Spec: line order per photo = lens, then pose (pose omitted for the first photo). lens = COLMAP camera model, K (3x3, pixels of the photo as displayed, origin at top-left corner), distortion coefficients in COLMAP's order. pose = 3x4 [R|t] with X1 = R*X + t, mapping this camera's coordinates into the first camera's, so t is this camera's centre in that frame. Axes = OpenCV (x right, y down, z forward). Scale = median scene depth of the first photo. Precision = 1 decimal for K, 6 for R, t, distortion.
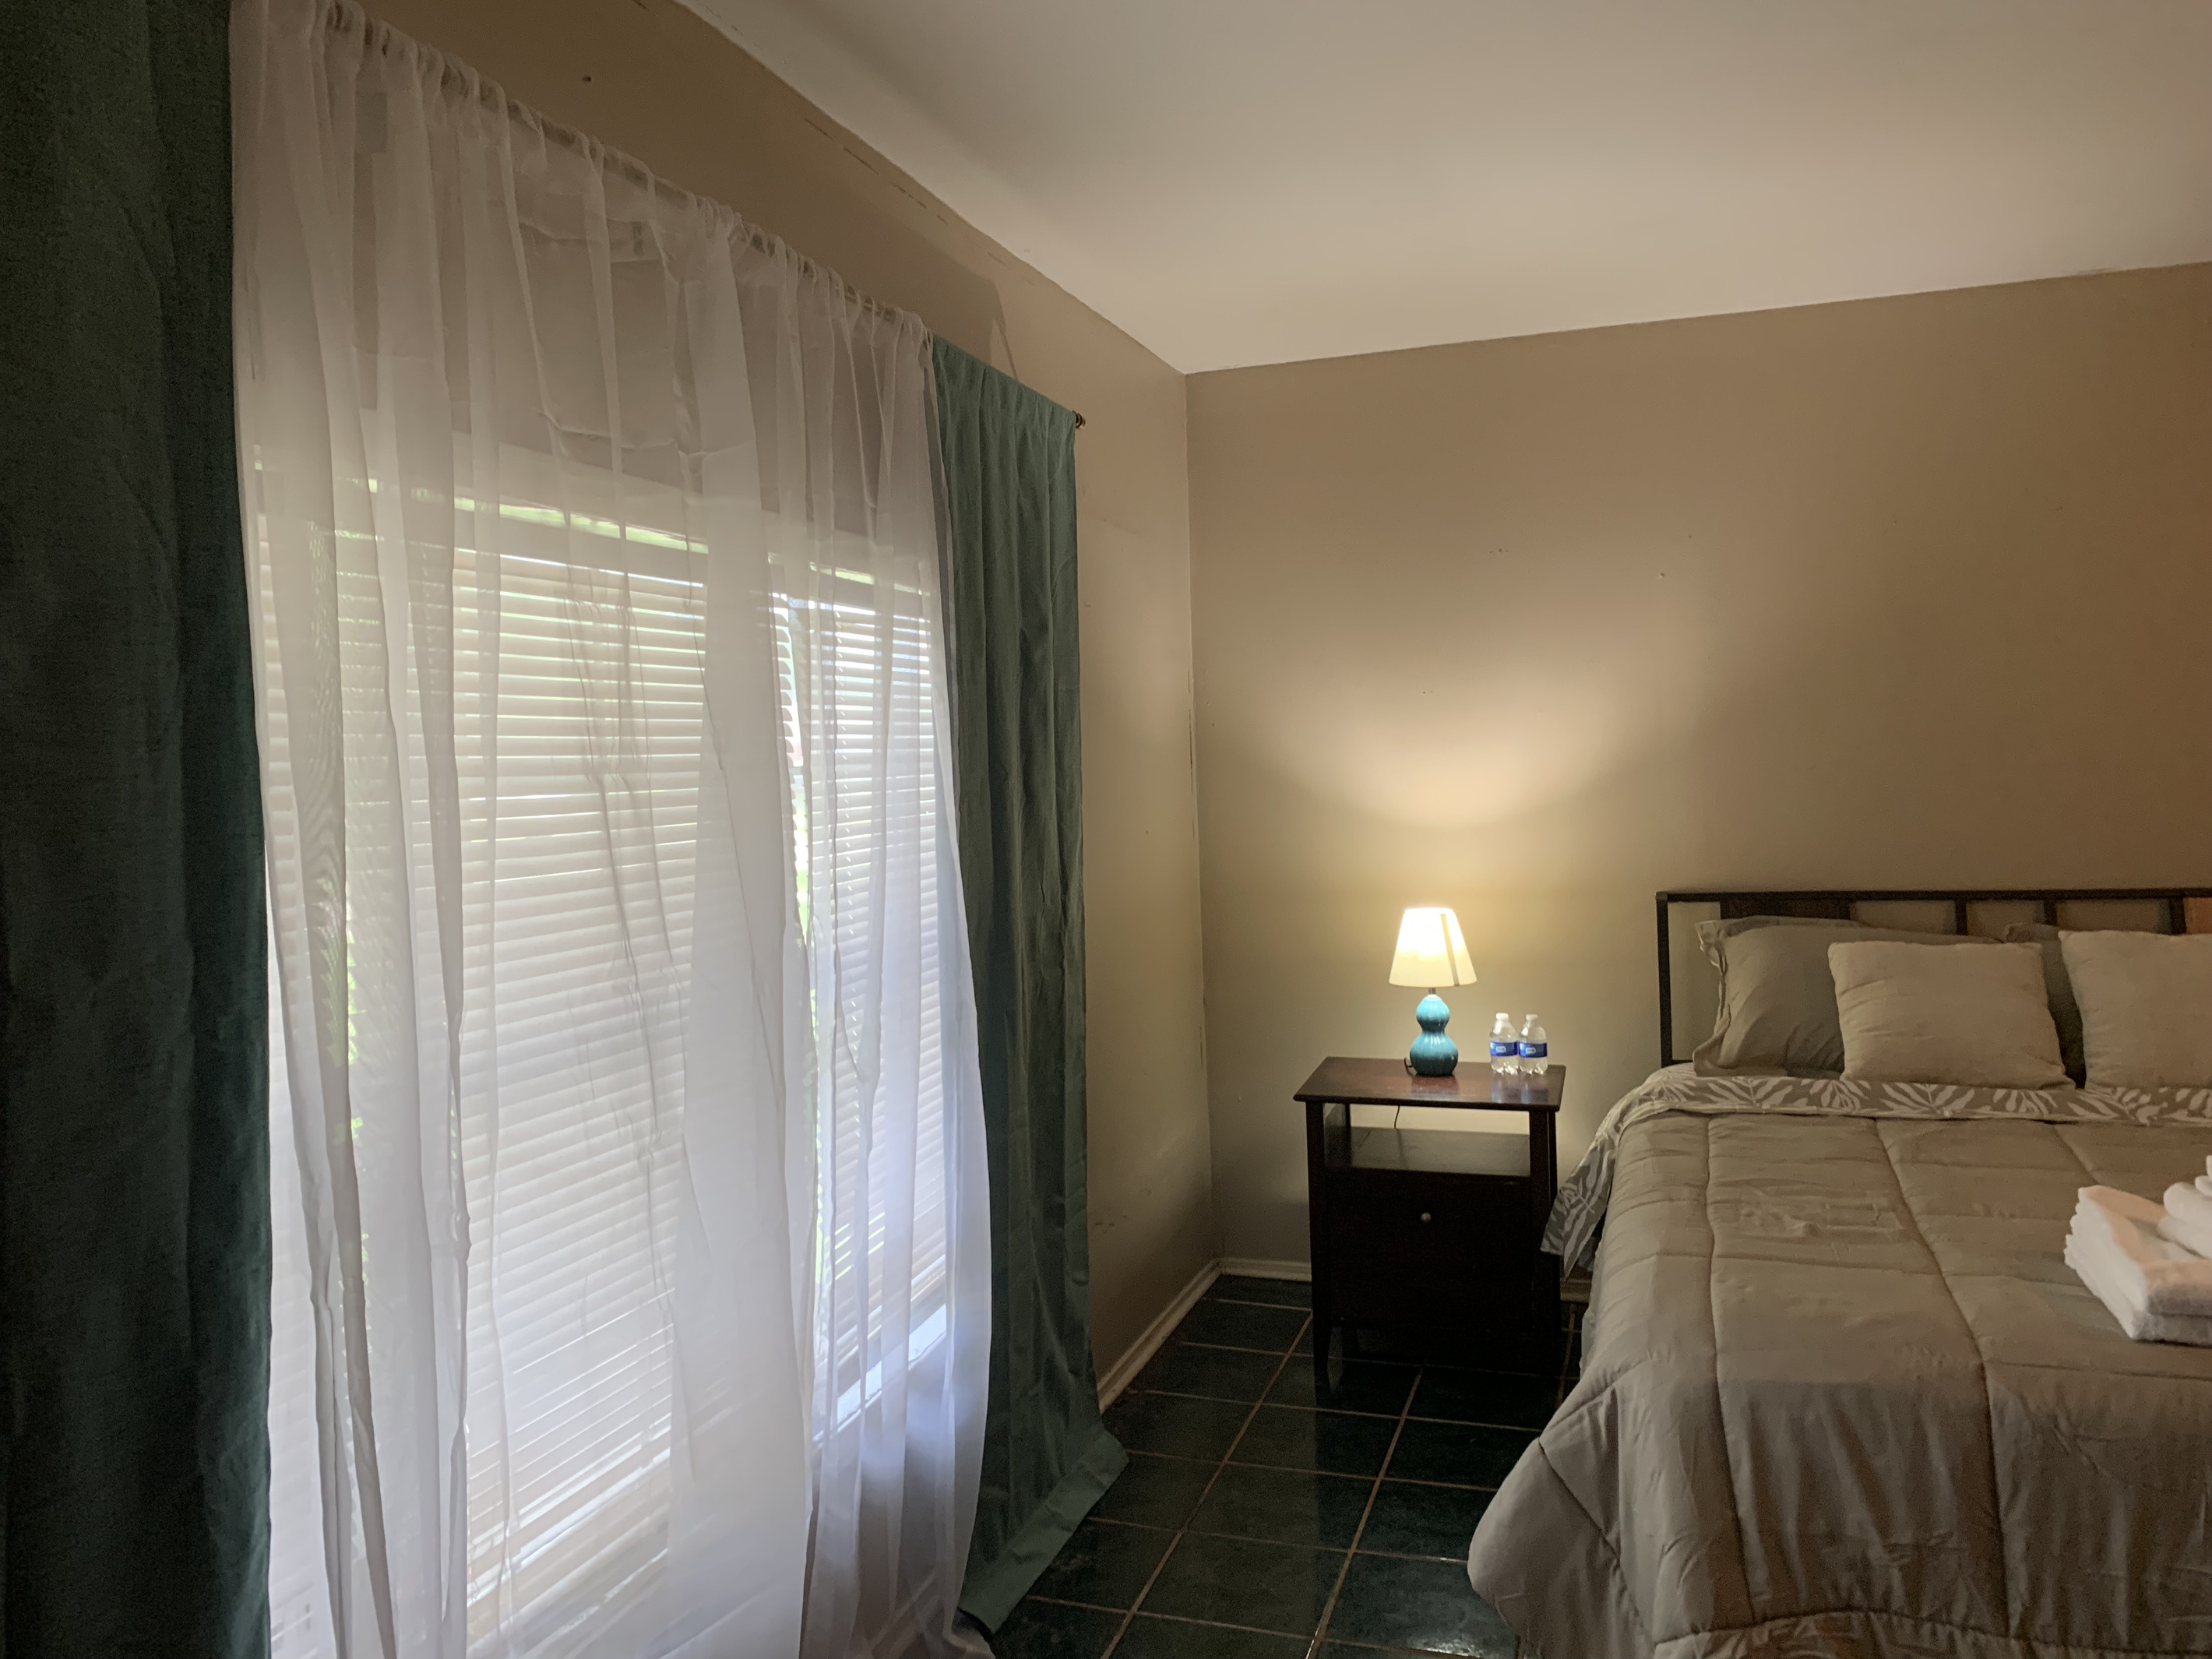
lens RADIAL K [[1679.2, 0, 1091.1], [0, 1679.2, 796.2], [0, 0, 1]] dist [0.057493, -0.052605]
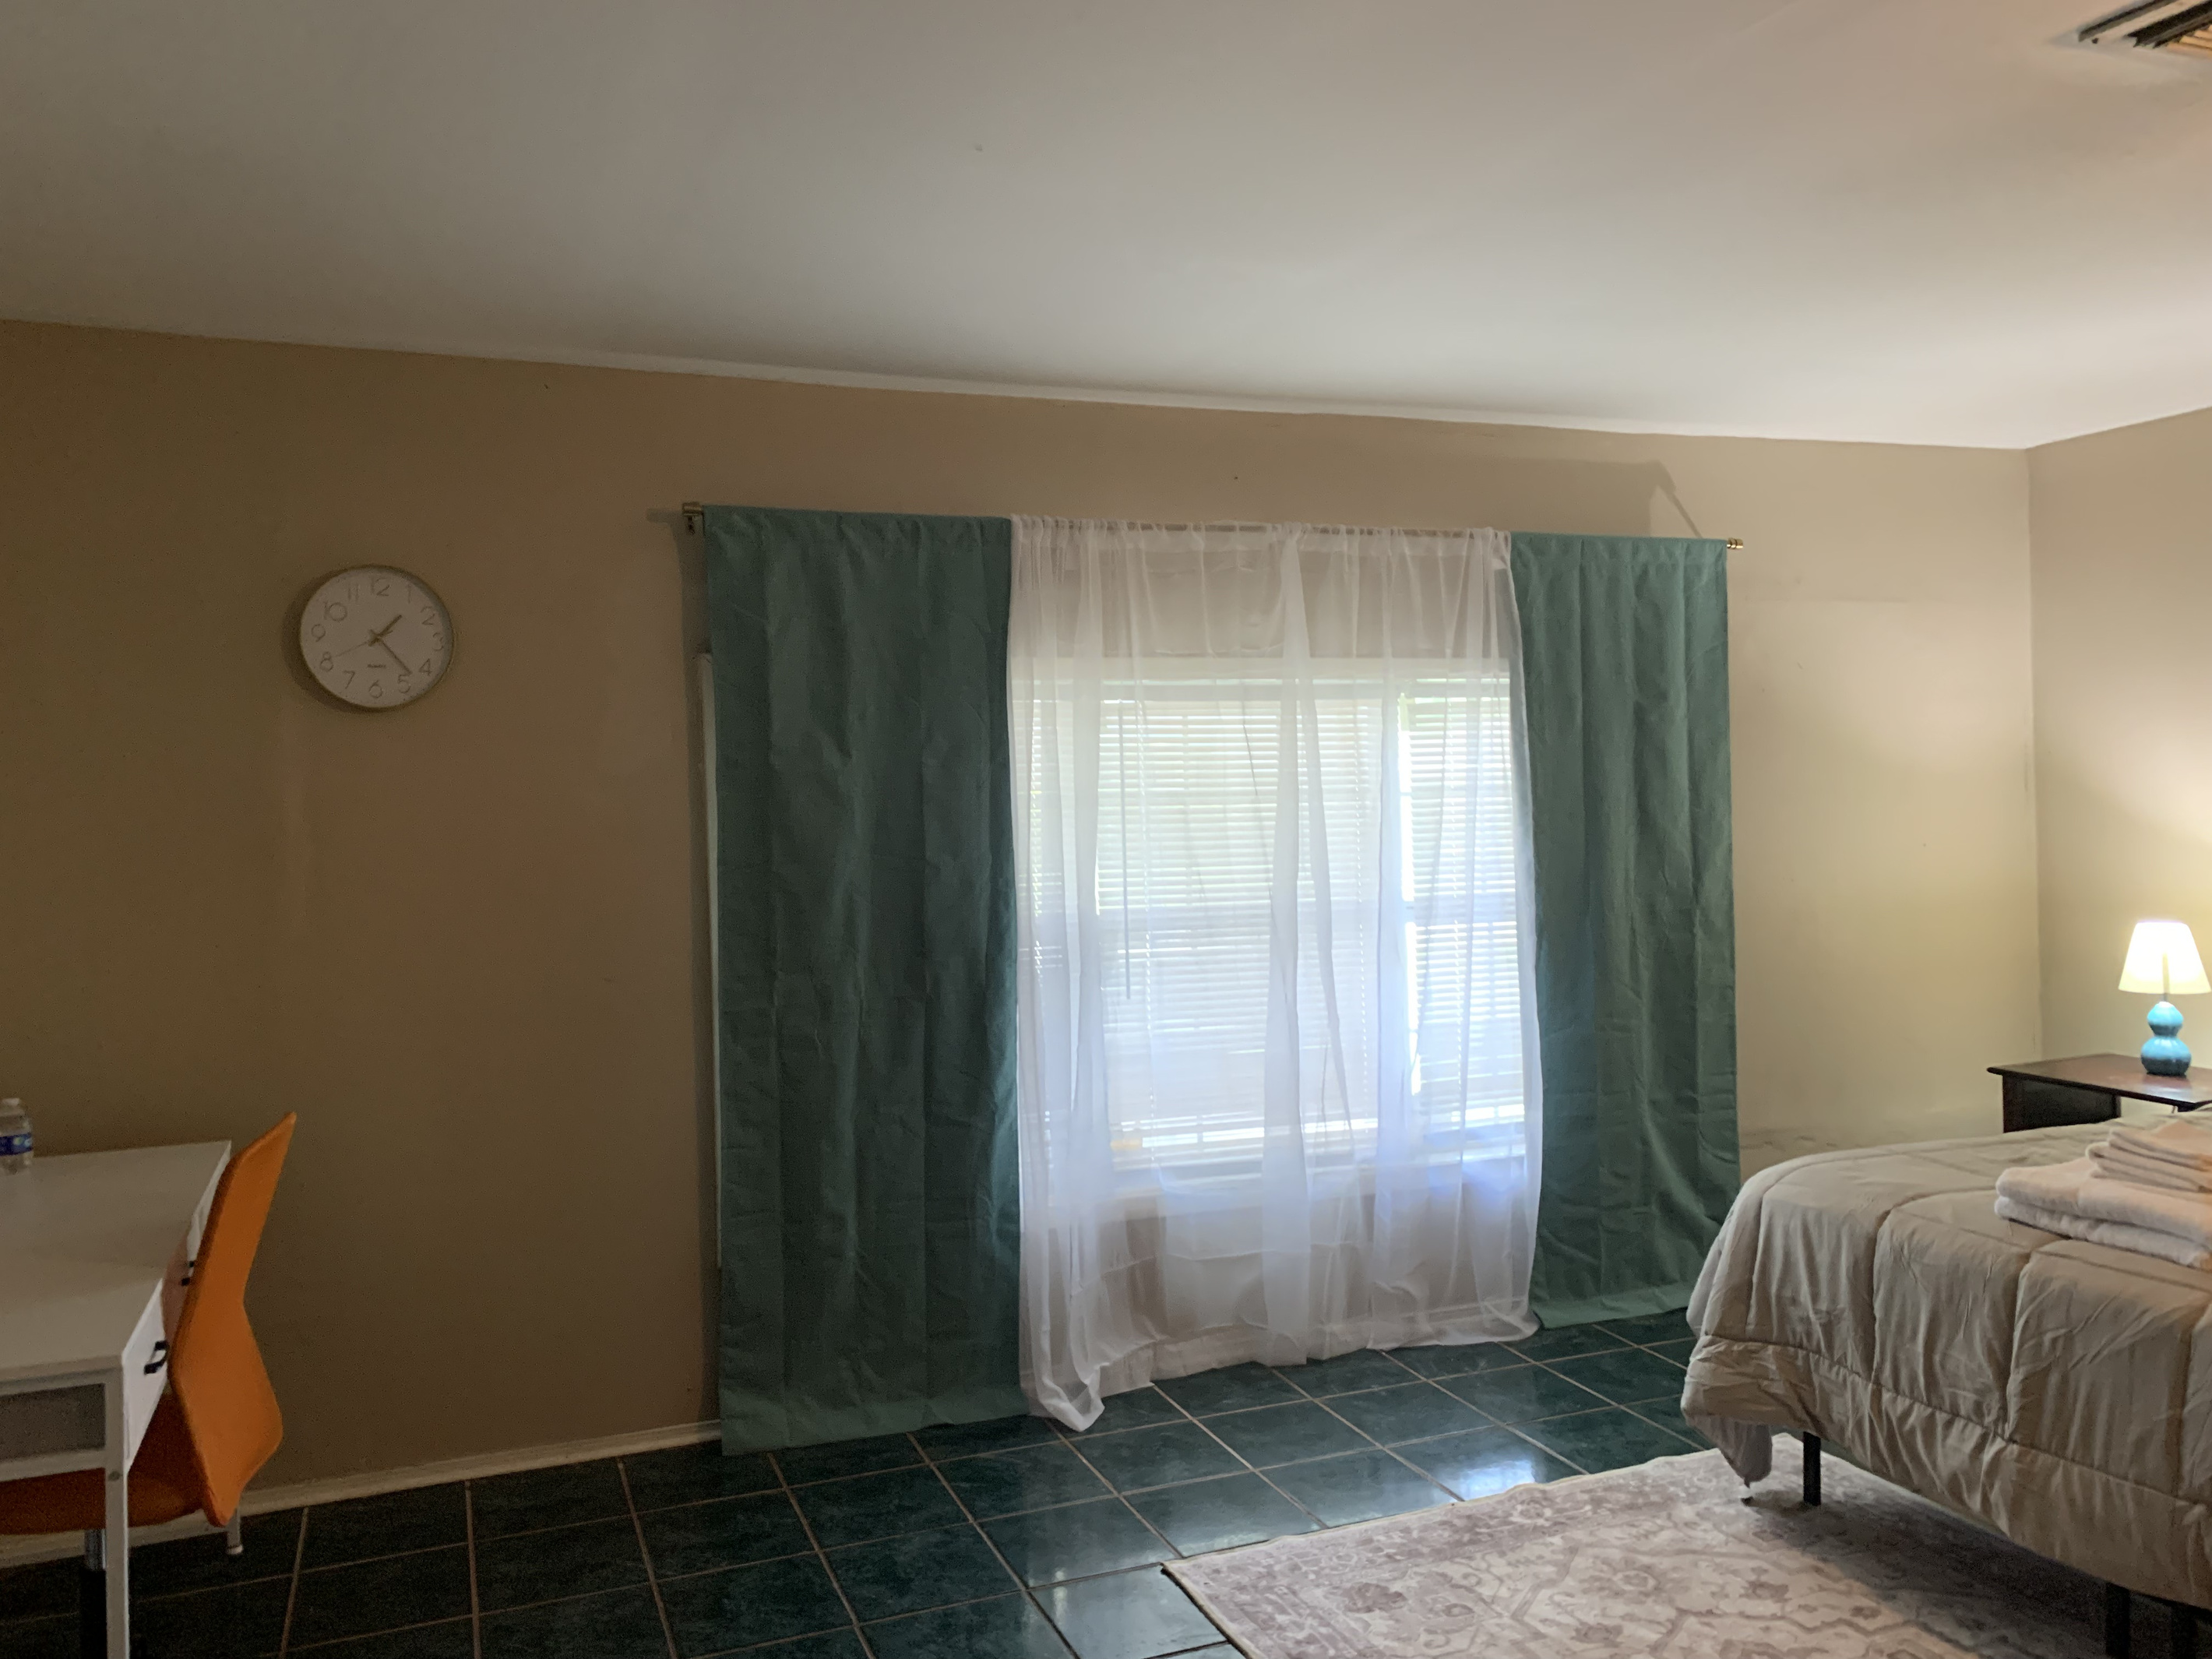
lens RADIAL K [[1671.0, 0, 1093.9], [0, 1671.0, 803.2], [0, 0, 1]] dist [0.011555, -0.007081]
pose [[0.634197, 0.023076, -0.772827, 0.729377], [-0.016825, 0.999730, 0.016044, -0.021384], [0.772989, 0.002827, 0.634413, -0.286676]]
